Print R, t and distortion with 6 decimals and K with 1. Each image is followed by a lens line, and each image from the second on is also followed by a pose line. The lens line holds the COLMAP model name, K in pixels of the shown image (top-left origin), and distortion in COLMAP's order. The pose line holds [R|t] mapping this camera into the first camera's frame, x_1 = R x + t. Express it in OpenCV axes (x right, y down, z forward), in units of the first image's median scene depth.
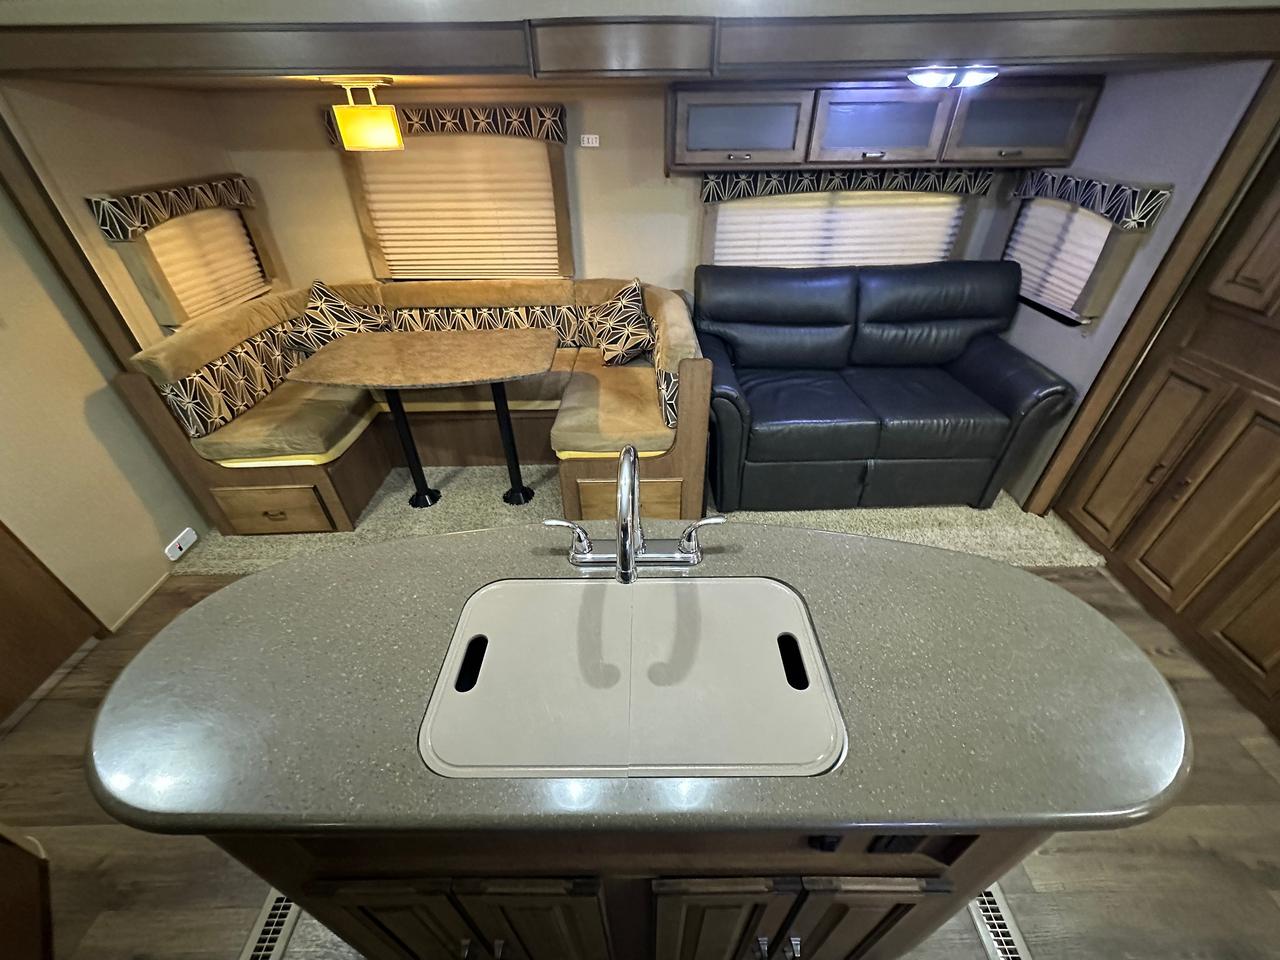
lens RADIAL K [[508.1, 0, 641.7], [0, 508.1, 482.6], [0, 0, 1]] dist [-0.006957, 0.001015]
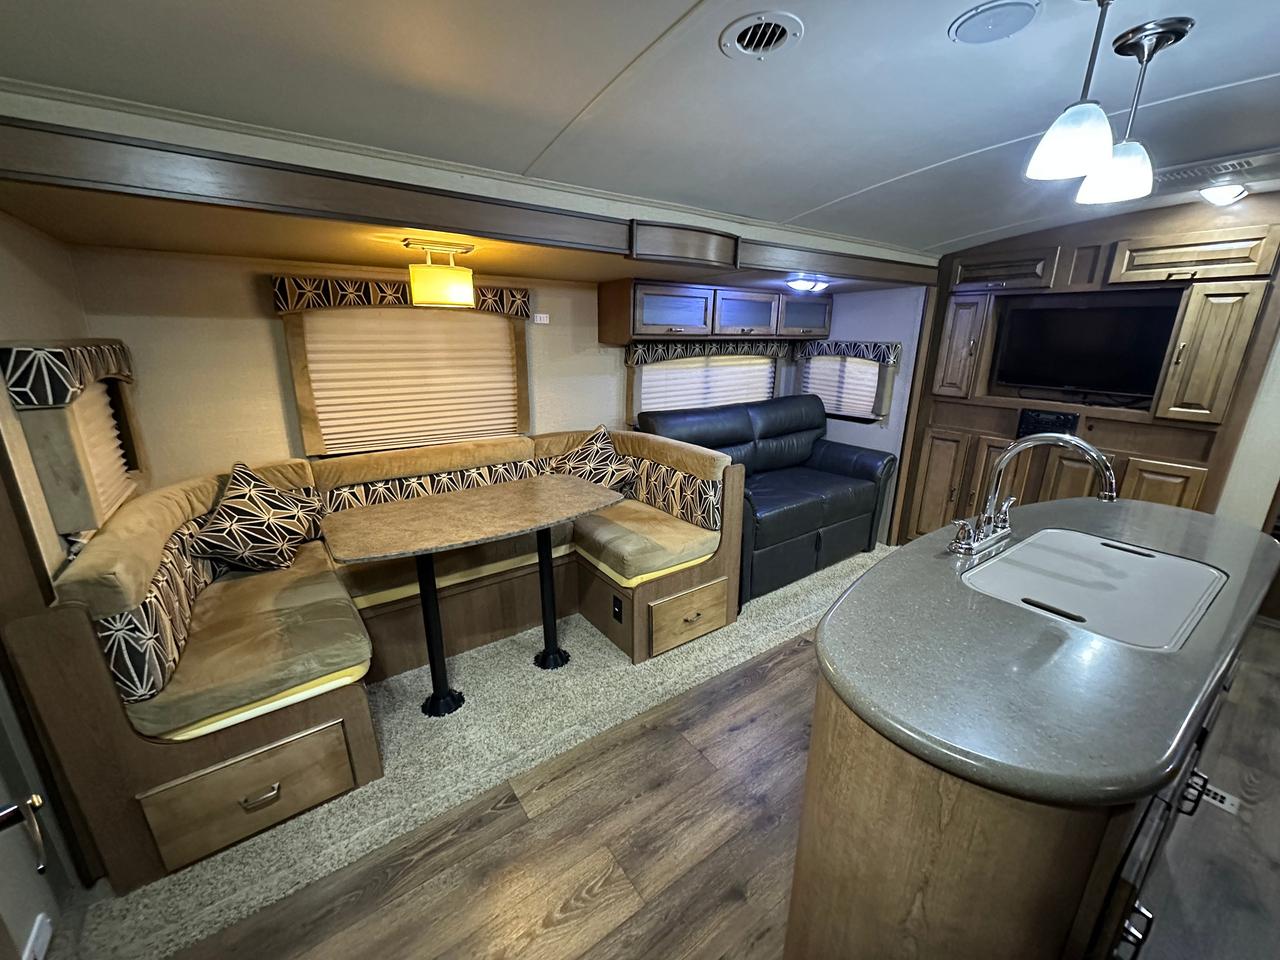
lens RADIAL K [[508.1, 0, 642.4], [0, 508.1, 482.0], [0, 0, 1]] dist [-0.006957, 0.001015]
pose [[0.817955, -0.145231, 0.556649, -0.614937], [0.327703, 0.912900, -0.243360, 0.013226], [-0.472821, 0.381473, 0.794304, 0.126304]]
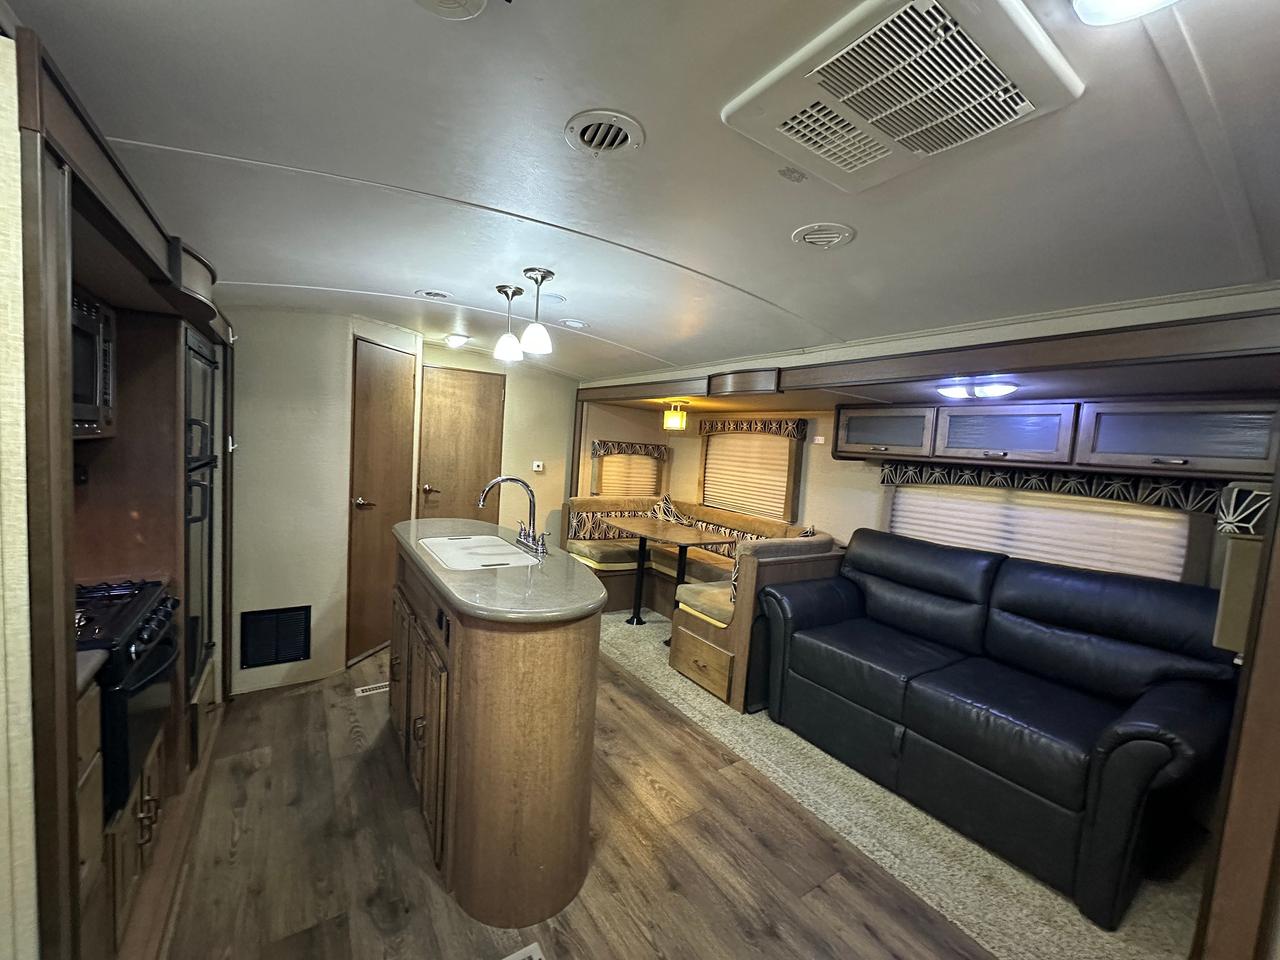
lens RADIAL K [[508.1, 0, 642.3], [0, 508.1, 481.3], [0, 0, 1]] dist [-0.006957, 0.001015]
pose [[0.553334, 0.107077, -0.826048, 0.861161], [-0.550407, 0.791350, -0.266115, 0.099817], [0.625199, 0.601913, 0.496817, 0.014164]]
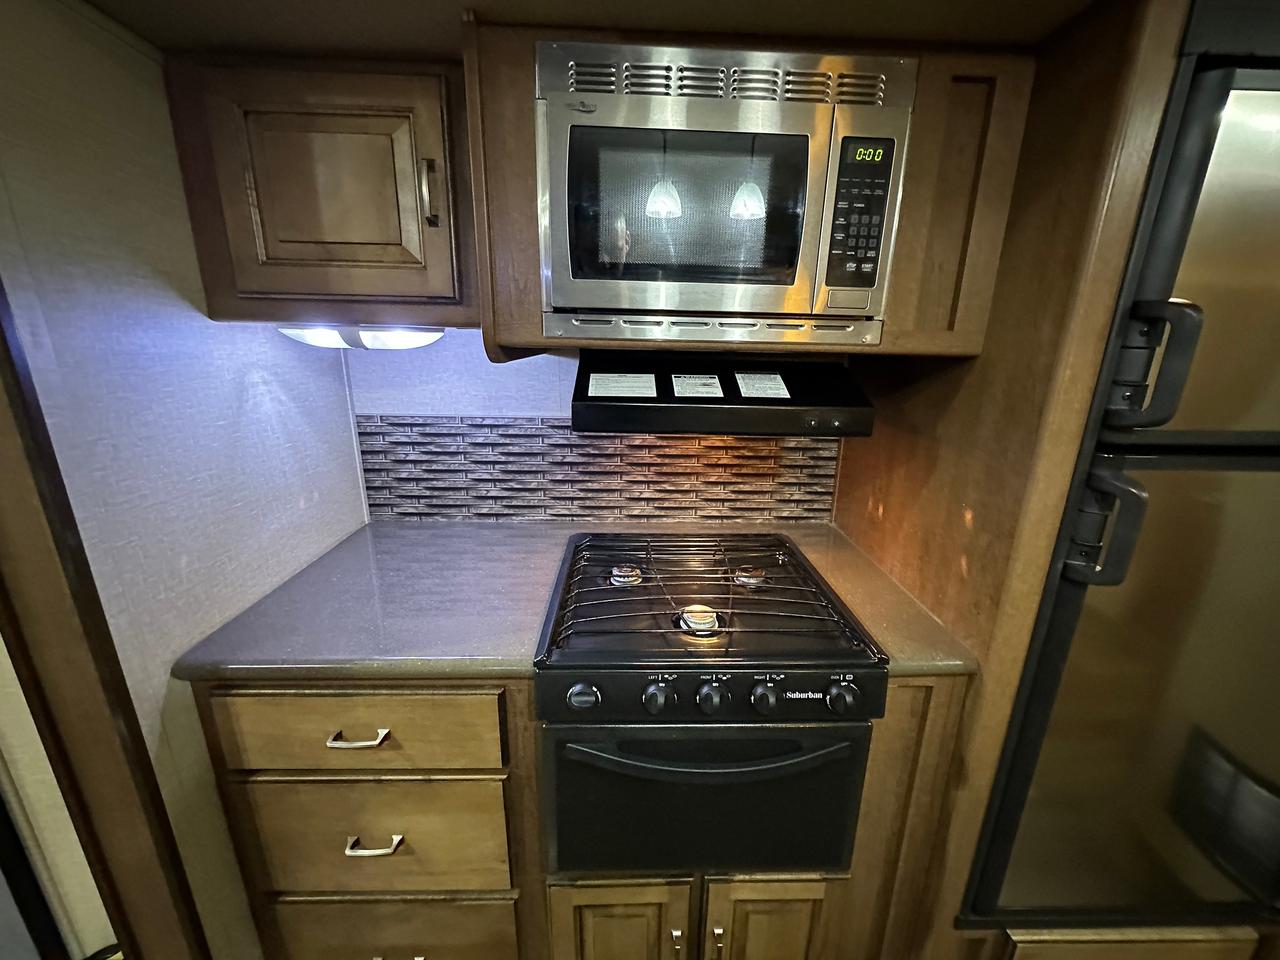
lens RADIAL K [[508.1, 0, 642.5], [0, 508.1, 480.4], [0, 0, 1]] dist [-0.006957, 0.001015]
pose [[-0.999768, 0.003046, -0.021344, 0.101857], [-0.014940, 0.615876, 0.787701, 0.052962], [0.015544, 0.787837, -0.615688, 0.142254]]
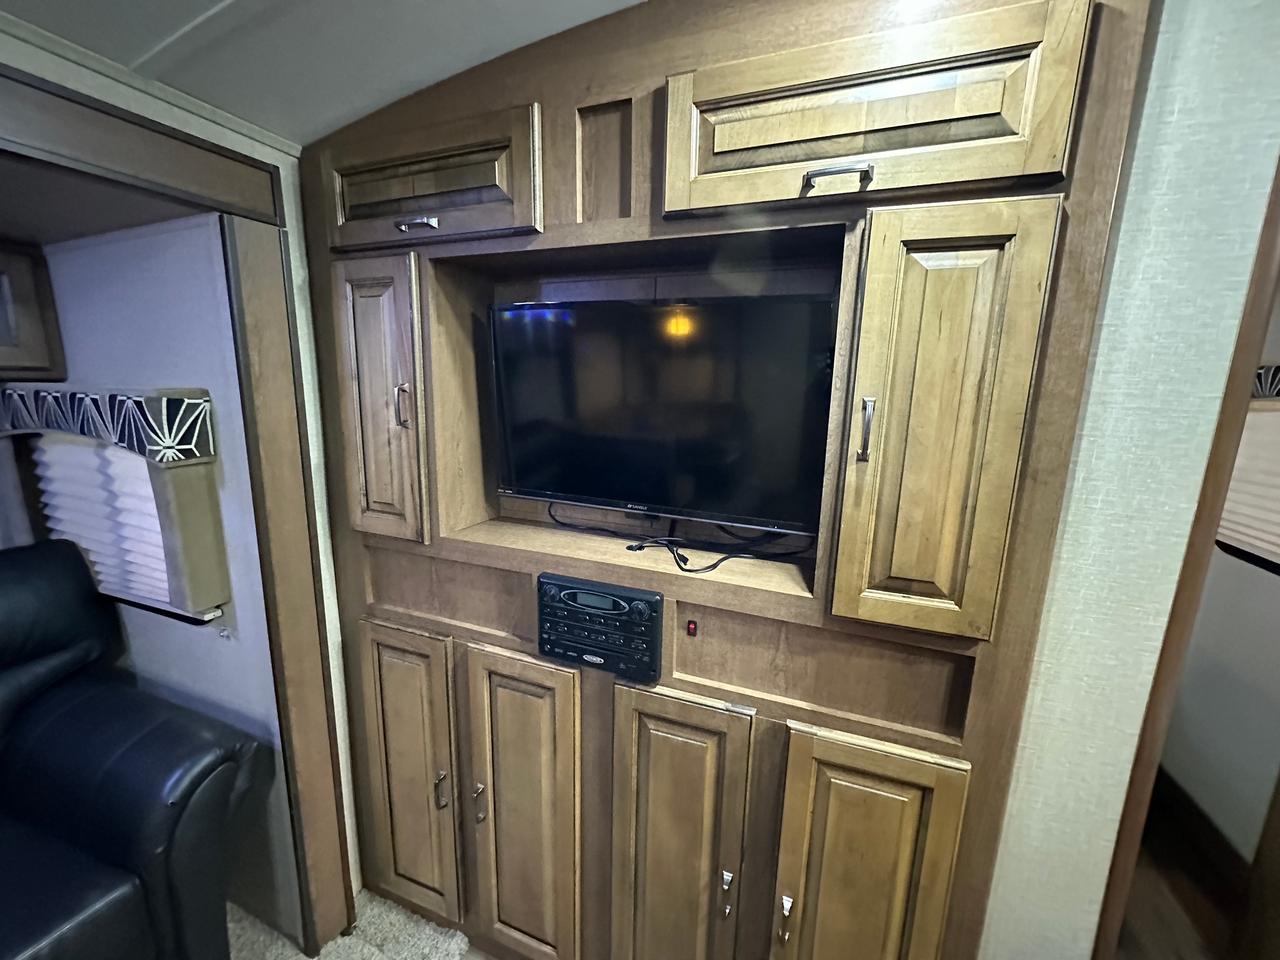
lens RADIAL K [[508.1, 0, 647.9], [0, 508.1, 483.7], [0, 0, 1]] dist [-0.006957, 0.001015]
pose [[0.360875, -0.155258, 0.919600, 0.508131], [0.530755, 0.844981, -0.065622, -0.136779], [-0.766856, 0.511764, 0.387336, 0.319638]]
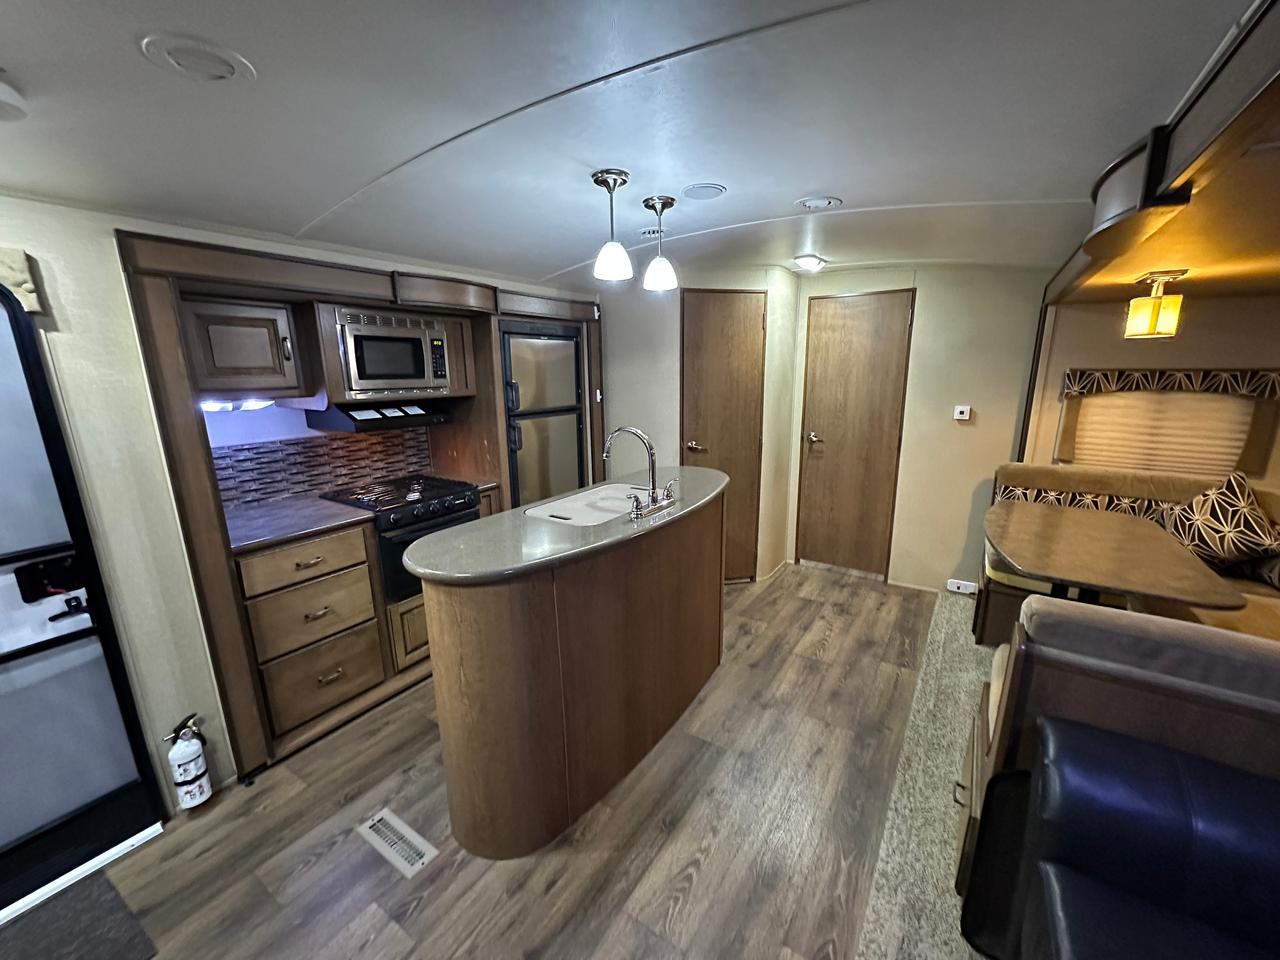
lens RADIAL K [[508.1, 0, 641.8], [0, 508.1, 481.8], [0, 0, 1]] dist [-0.006957, 0.001015]
pose [[-0.555672, 0.200541, -0.806853, 0.644713], [-0.477571, 0.717403, 0.507207, -0.370477], [0.680555, 0.667170, -0.302868, 0.621124]]
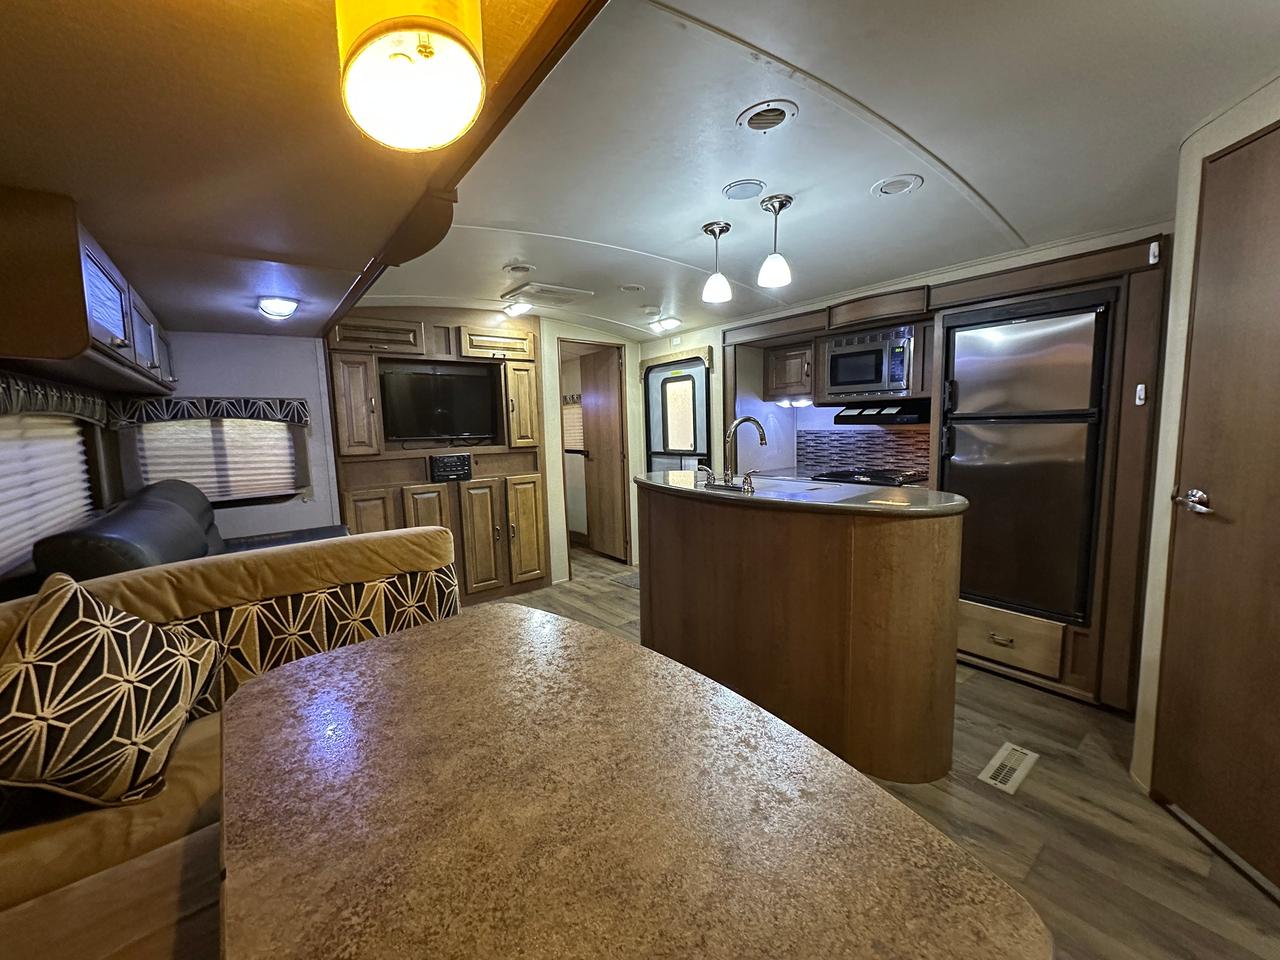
lens RADIAL K [[508.1, 0, 641.8], [0, 508.1, 482.1], [0, 0, 1]] dist [-0.006957, 0.001015]
pose [[-0.611533, -0.060925, 0.788870, -0.627501], [0.497500, 0.745670, 0.443251, -0.430308], [-0.615241, 0.663525, -0.425691, 0.894934]]
